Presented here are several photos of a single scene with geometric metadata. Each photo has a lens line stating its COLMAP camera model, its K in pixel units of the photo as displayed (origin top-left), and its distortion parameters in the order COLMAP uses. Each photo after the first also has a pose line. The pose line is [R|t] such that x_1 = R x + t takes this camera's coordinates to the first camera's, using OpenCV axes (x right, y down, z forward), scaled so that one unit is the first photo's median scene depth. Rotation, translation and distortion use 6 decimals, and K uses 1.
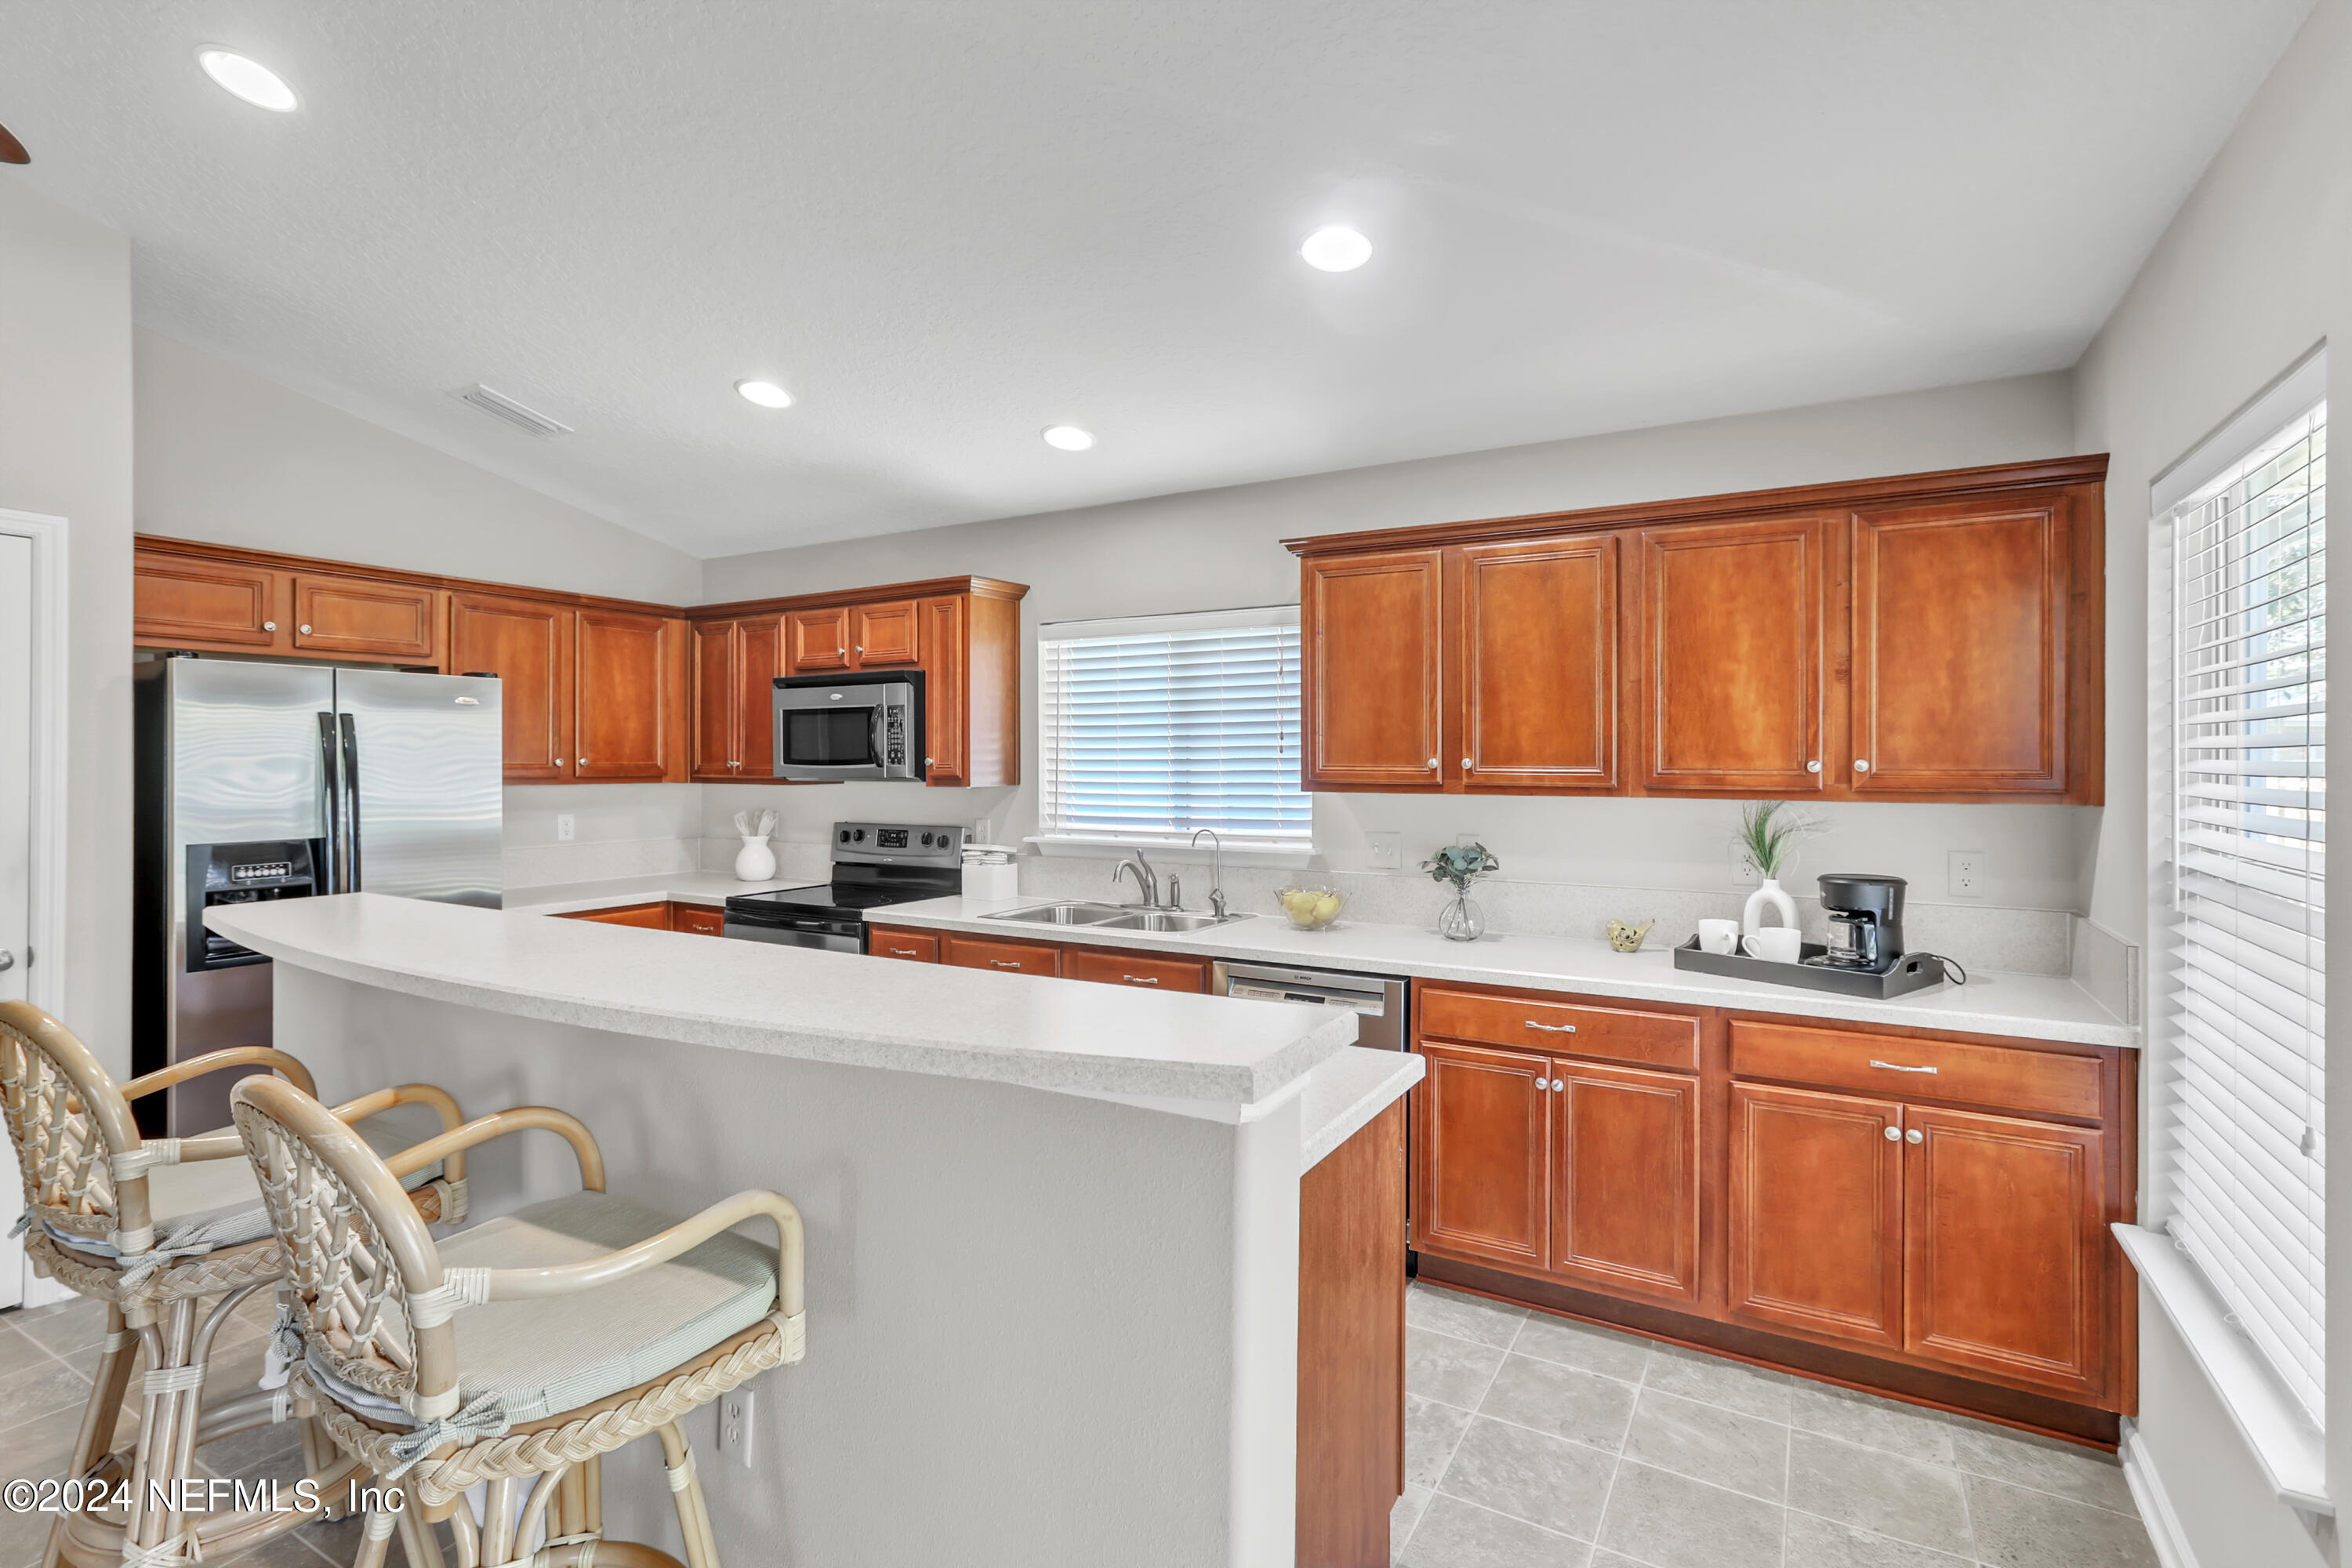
lens RADIAL K [[1093.4, 0, 1175.7], [0, 1093.4, 761.3], [0, 0, 1]] dist [0.000001, 0.000130]
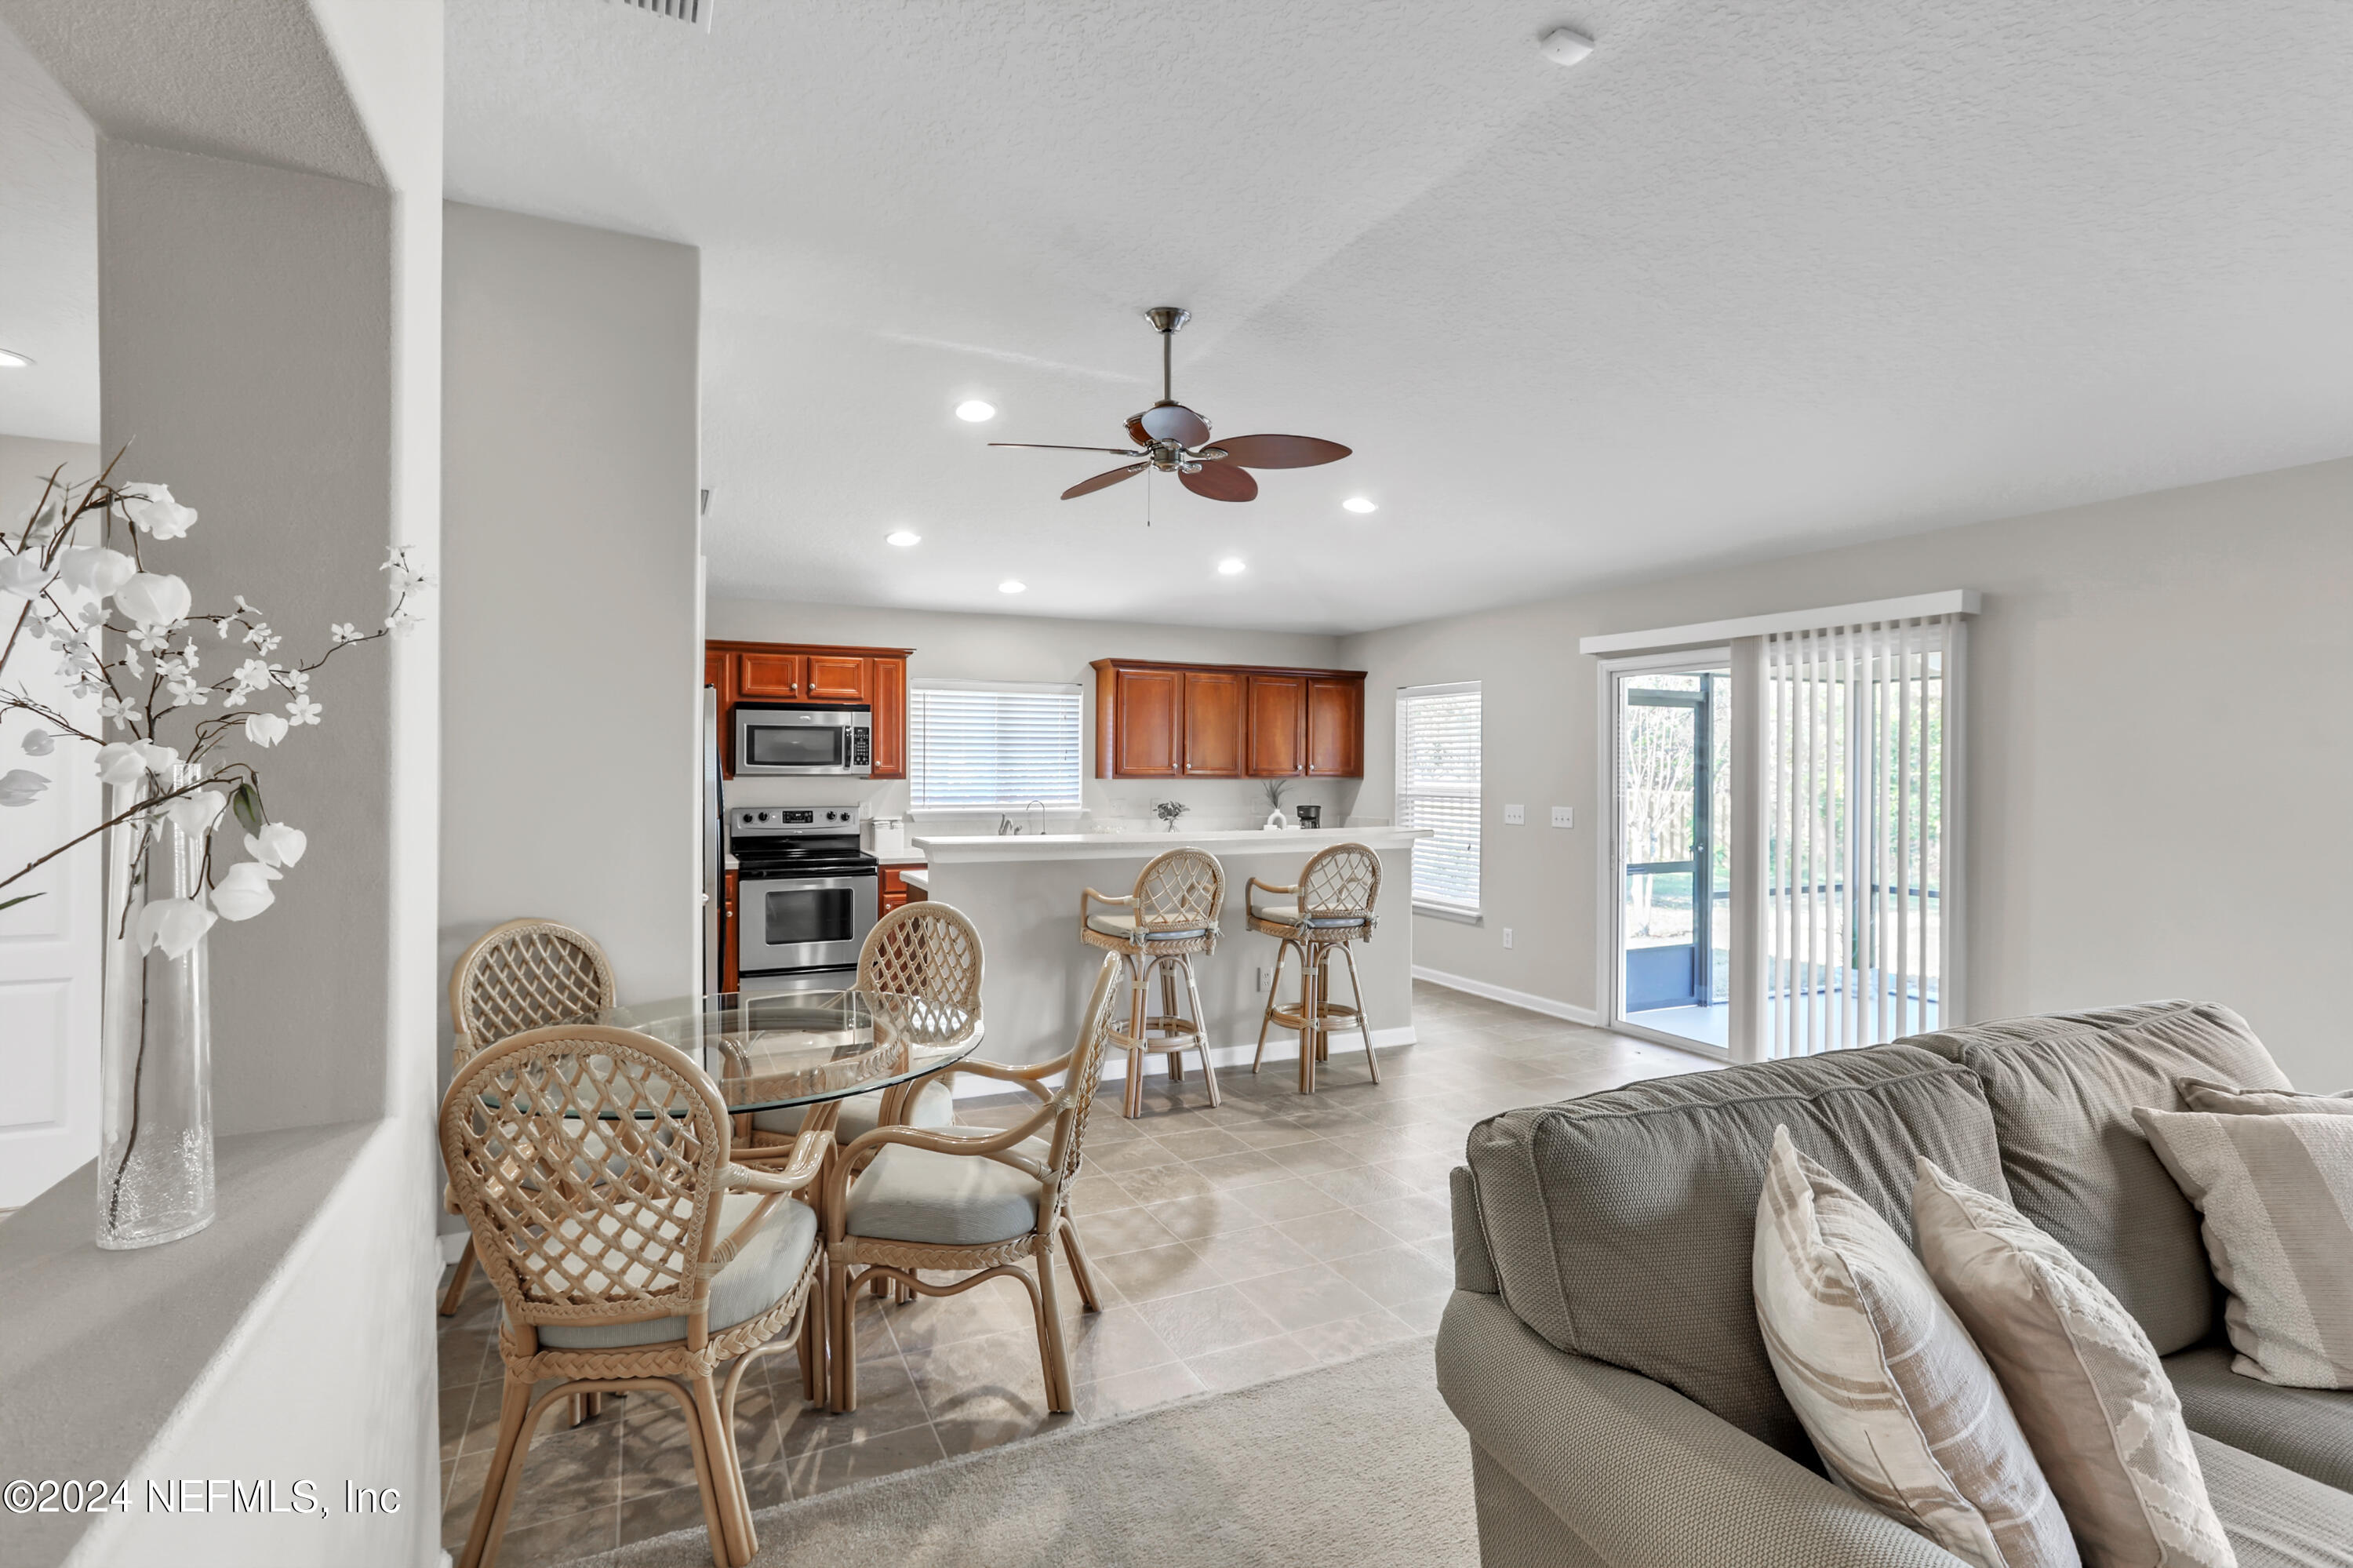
lens RADIAL K [[1093.9, 0, 1176.2], [0, 1093.9, 761.3], [0, 0, 1]] dist [0.000001, 0.000130]
pose [[0.579737, 0.009854, 0.814744, -1.411184], [-0.002348, 0.999943, -0.010424, 0.013570], [-0.814800, 0.004130, 0.579727, -0.293875]]
